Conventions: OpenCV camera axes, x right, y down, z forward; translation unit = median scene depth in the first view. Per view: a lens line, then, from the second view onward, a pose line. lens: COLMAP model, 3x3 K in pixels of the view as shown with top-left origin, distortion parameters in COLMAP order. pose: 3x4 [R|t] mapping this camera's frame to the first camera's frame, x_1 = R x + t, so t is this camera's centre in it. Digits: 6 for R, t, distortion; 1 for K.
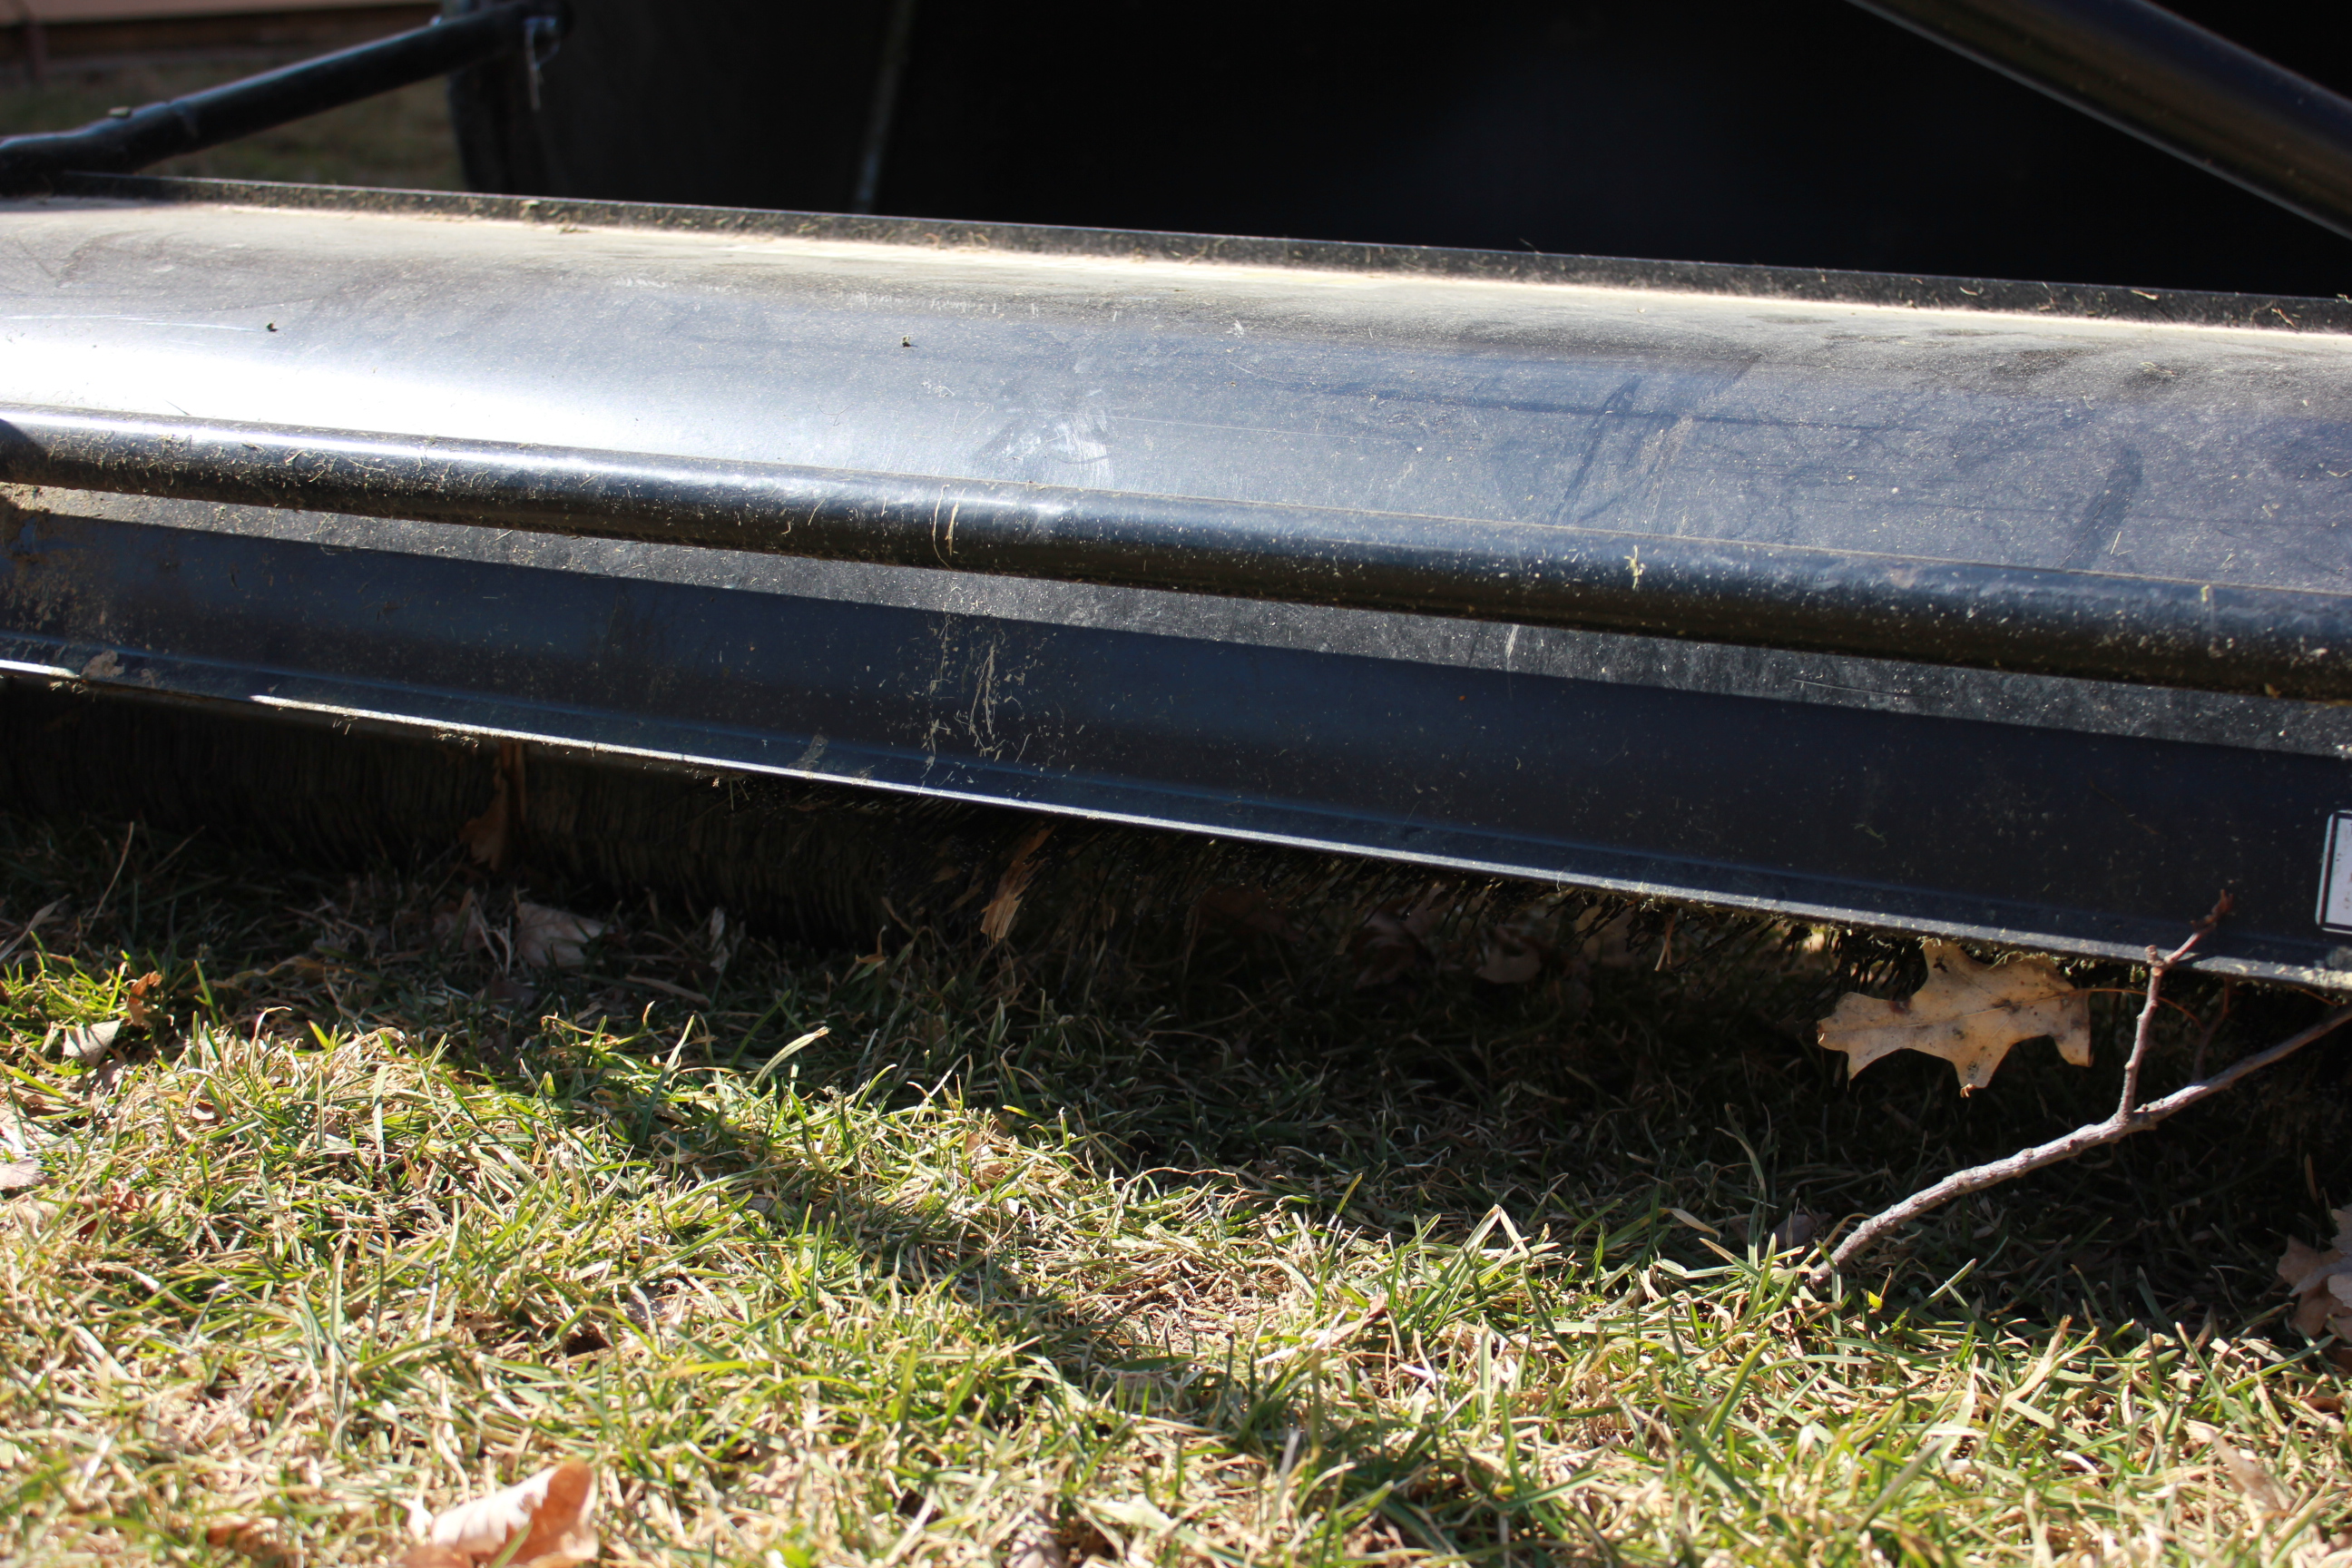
lens RADIAL K [[3053.4, 0, 1176.0], [0, 3053.4, 784.0], [0, 0, 1]] dist [-0.020578, -0.037375]
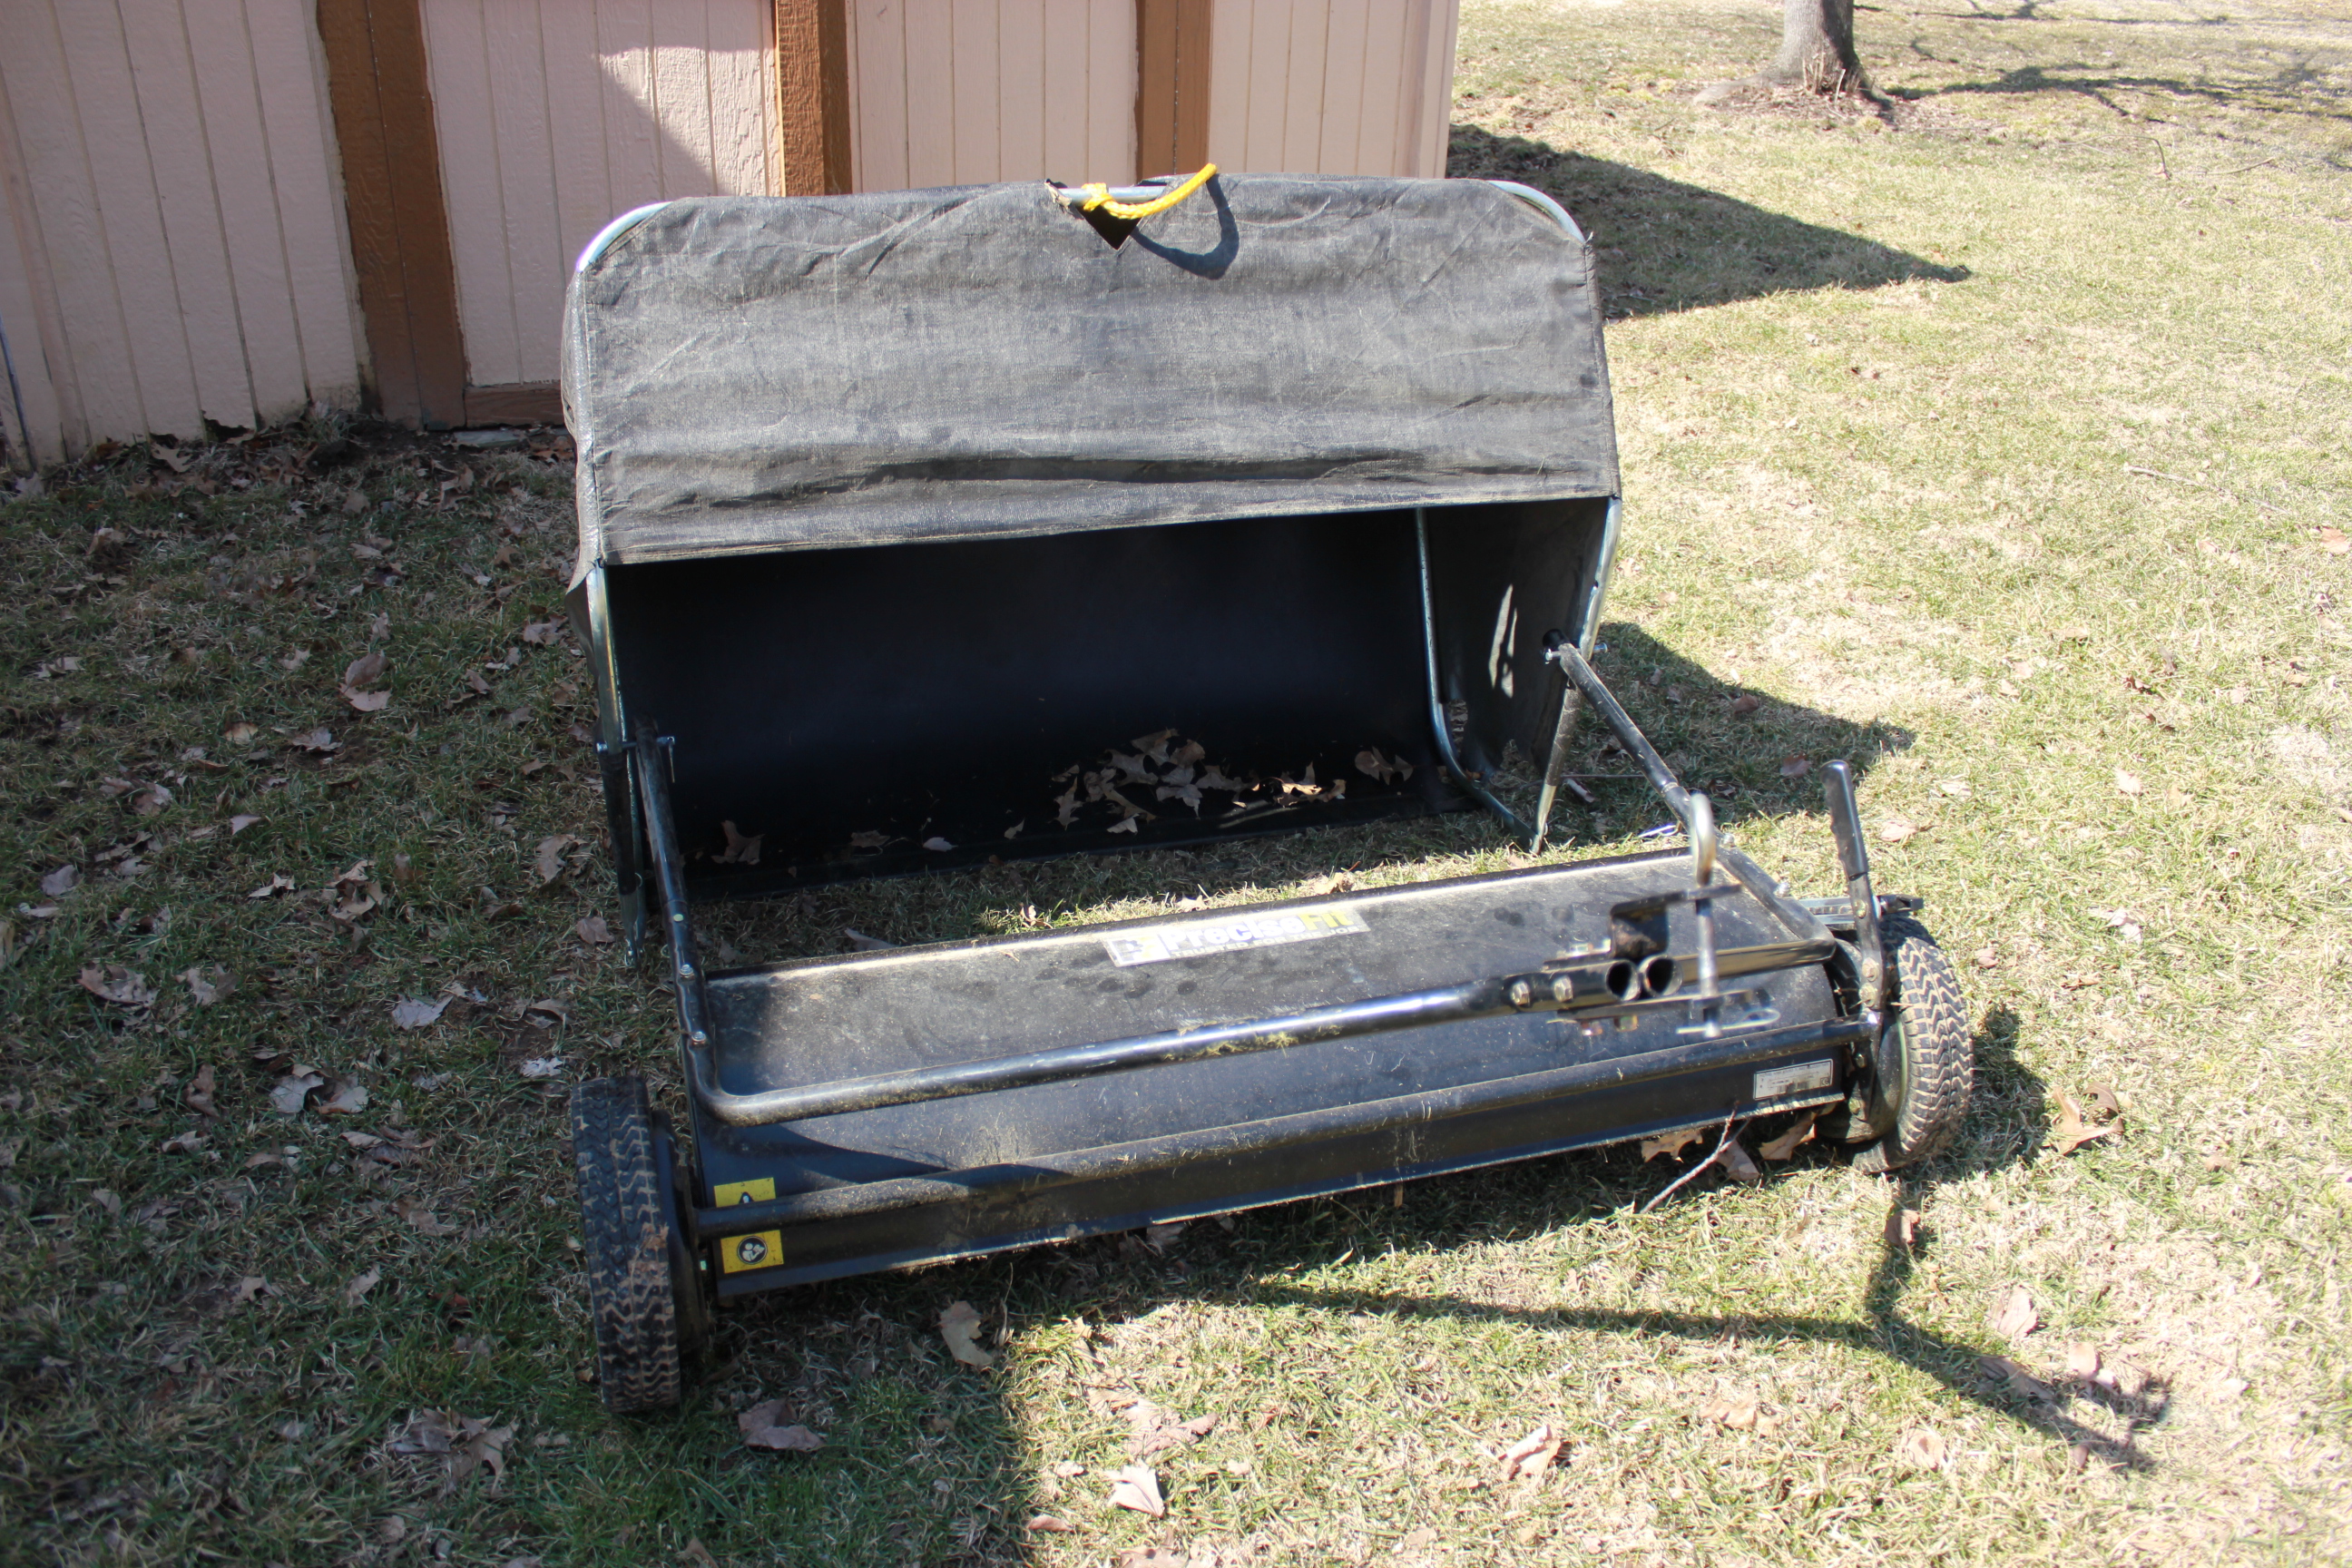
lens RADIAL K [[1950.6, 0, 1179.7], [0, 1950.6, 804.4], [0, 0, 1]] dist [-0.152744, 0.125463]
pose [[0.749150, -0.305730, 0.587626, -1.480213], [0.144059, 0.941080, 0.305967, -1.137765], [-0.646546, -0.144562, 0.749053, -0.347273]]
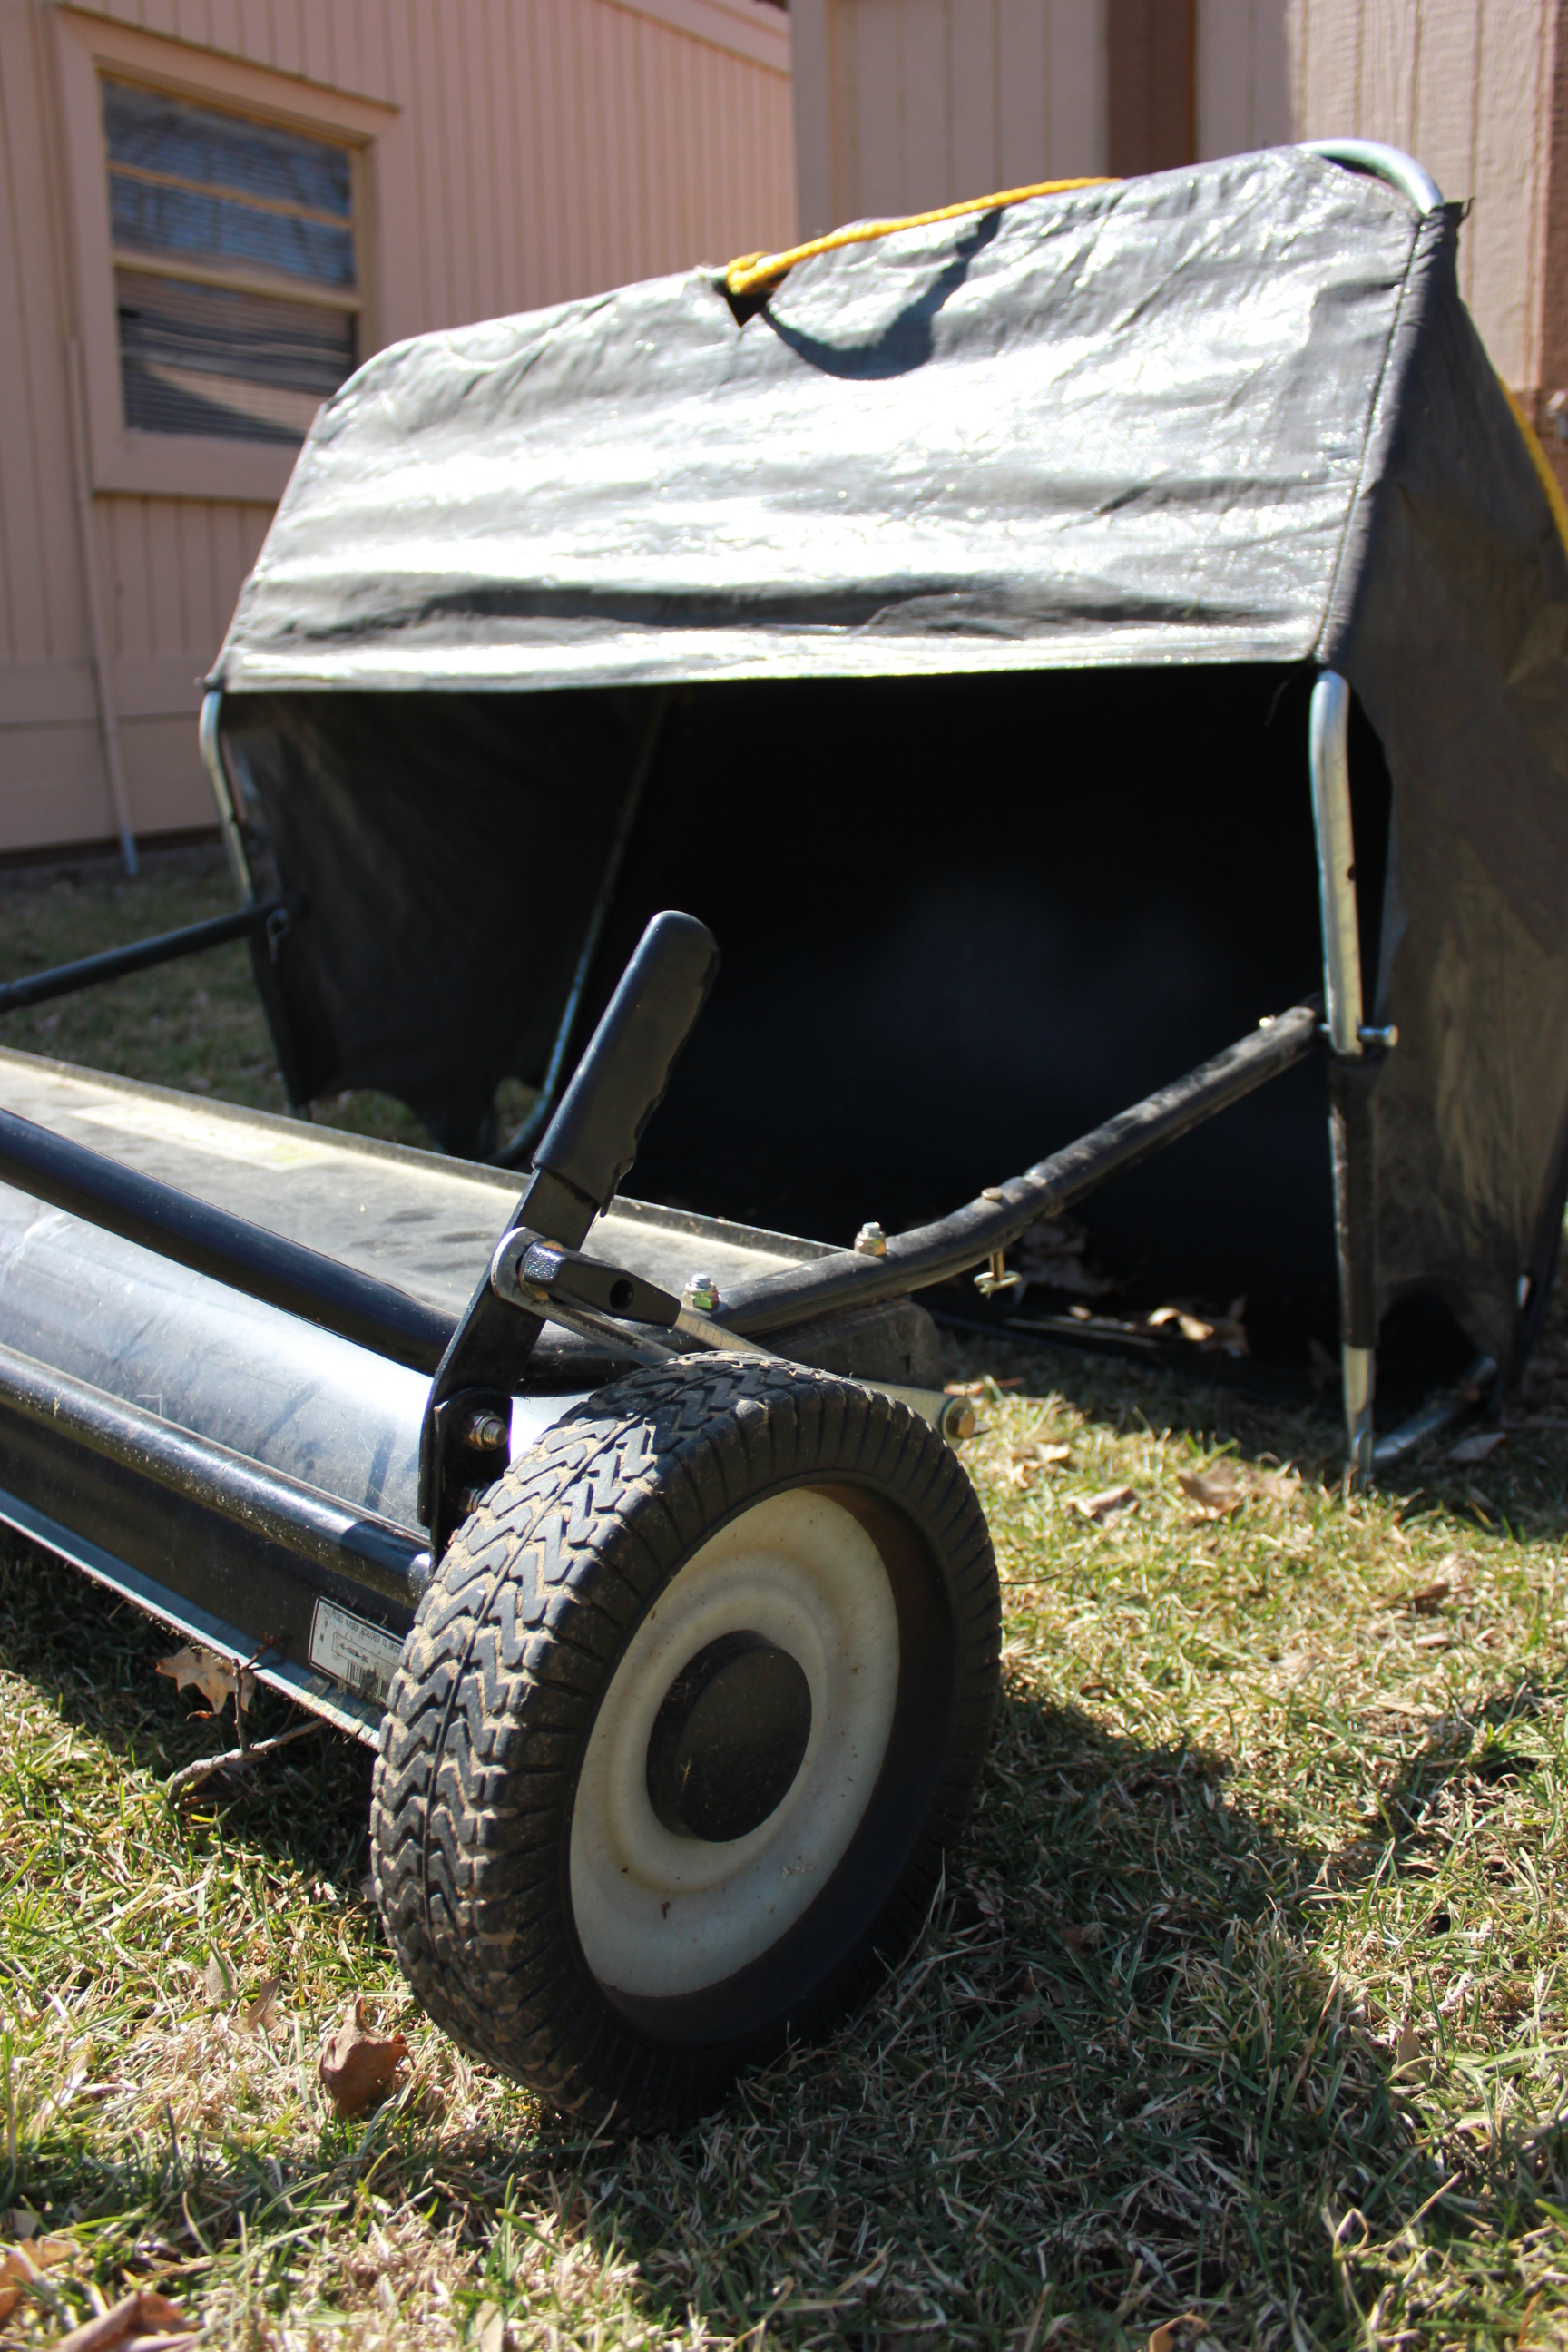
lens RADIAL K [[1926.4, 0, 784.0], [0, 1926.4, 1176.0], [0, 0, 1]] dist [-0.228965, 0.256957]
pose [[0.952451, 0.044182, -0.301472, 0.868138], [-0.047909, 0.998839, -0.004979, -0.214648], [0.300902, 0.019185, 0.953462, 0.069812]]
